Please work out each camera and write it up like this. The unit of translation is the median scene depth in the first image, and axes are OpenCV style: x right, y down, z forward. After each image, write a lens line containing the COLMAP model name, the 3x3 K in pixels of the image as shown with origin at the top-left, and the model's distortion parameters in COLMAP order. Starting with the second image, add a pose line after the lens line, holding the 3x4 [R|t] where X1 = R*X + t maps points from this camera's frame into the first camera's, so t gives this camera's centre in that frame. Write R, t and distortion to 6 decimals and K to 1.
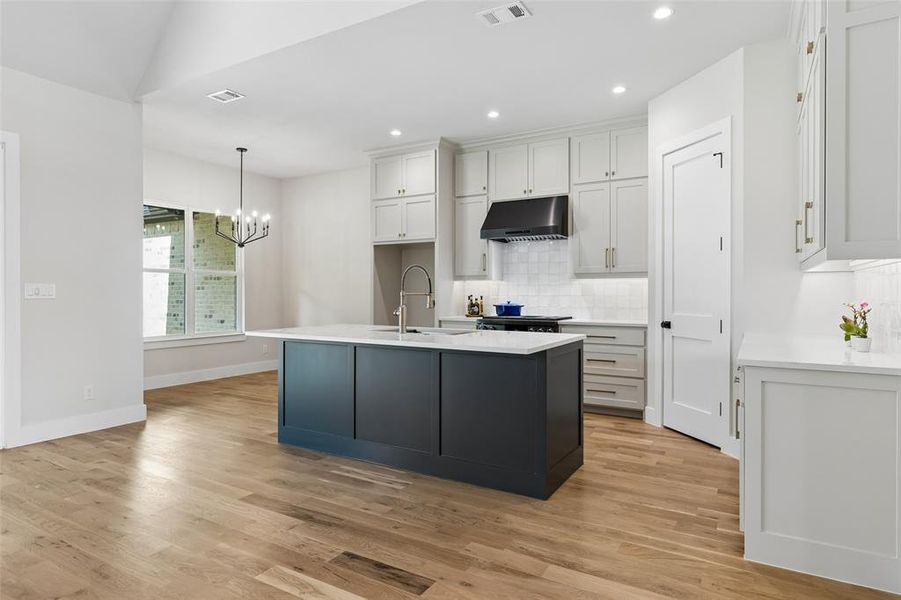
lens RADIAL K [[519.8, 0, 453.3], [0, 519.8, 293.9], [0, 0, 1]] dist [0.003627, -0.000758]
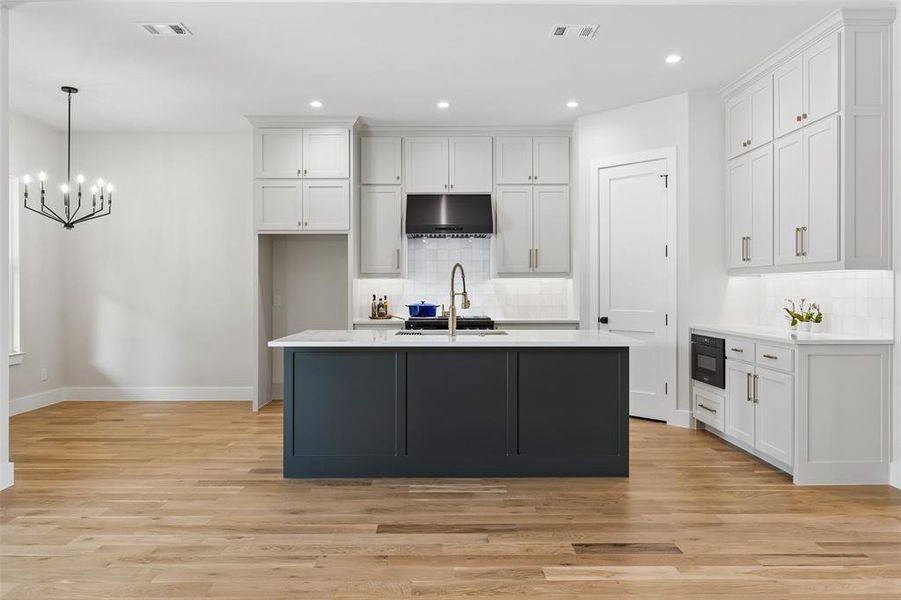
lens RADIAL K [[609.7, 0, 449.5], [0, 609.7, 287.1], [0, 0, 1]] dist [0.001838, -0.000932]
pose [[0.856681, 0.001043, 0.515846, -0.464488], [0.004198, 0.999951, -0.008993, -0.001169], [-0.515830, 0.009869, 0.856634, 0.038918]]
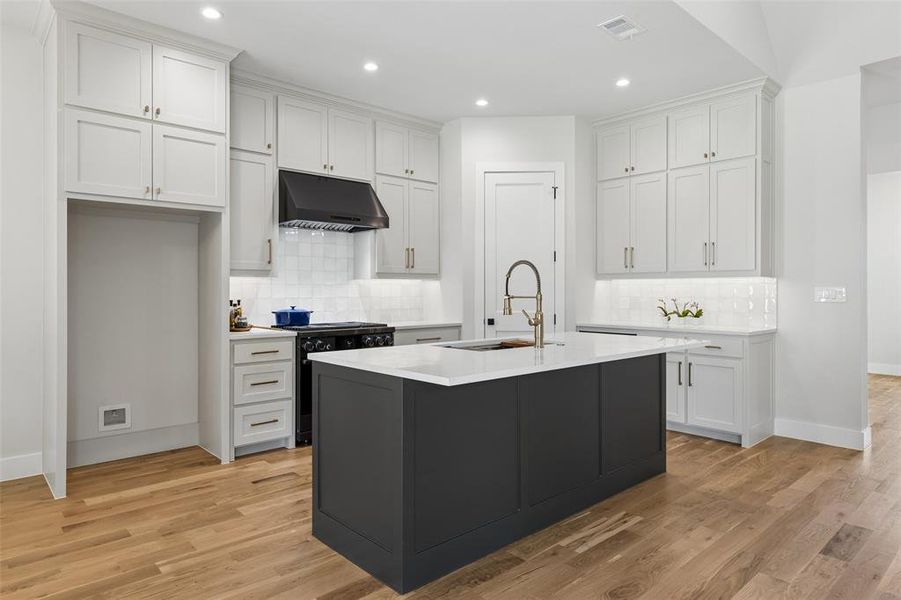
lens RADIAL K [[545.0, 0, 454.0], [0, 545.0, 289.0], [0, 0, 1]] dist [-0.000573, 0.000538]
pose [[0.294682, 0.003578, 0.955589, -0.635099], [0.006137, 0.999965, -0.005637, -0.005148], [-0.955576, 0.007526, 0.294649, 0.609419]]
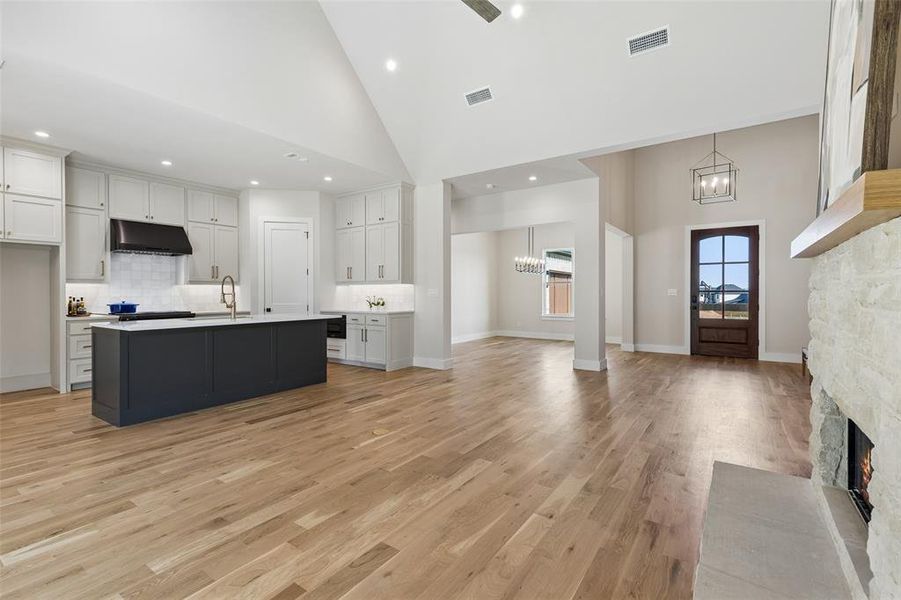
lens RADIAL K [[407.1, 0, 455.7], [0, 407.1, 293.9], [0, 0, 1]] dist [0.002629, 0.000358]
pose [[0.067333, -0.001807, 0.997729, -0.891432], [0.010829, 0.999941, 0.001080, 0.004918], [-0.997672, 0.010732, 0.067348, 0.167379]]
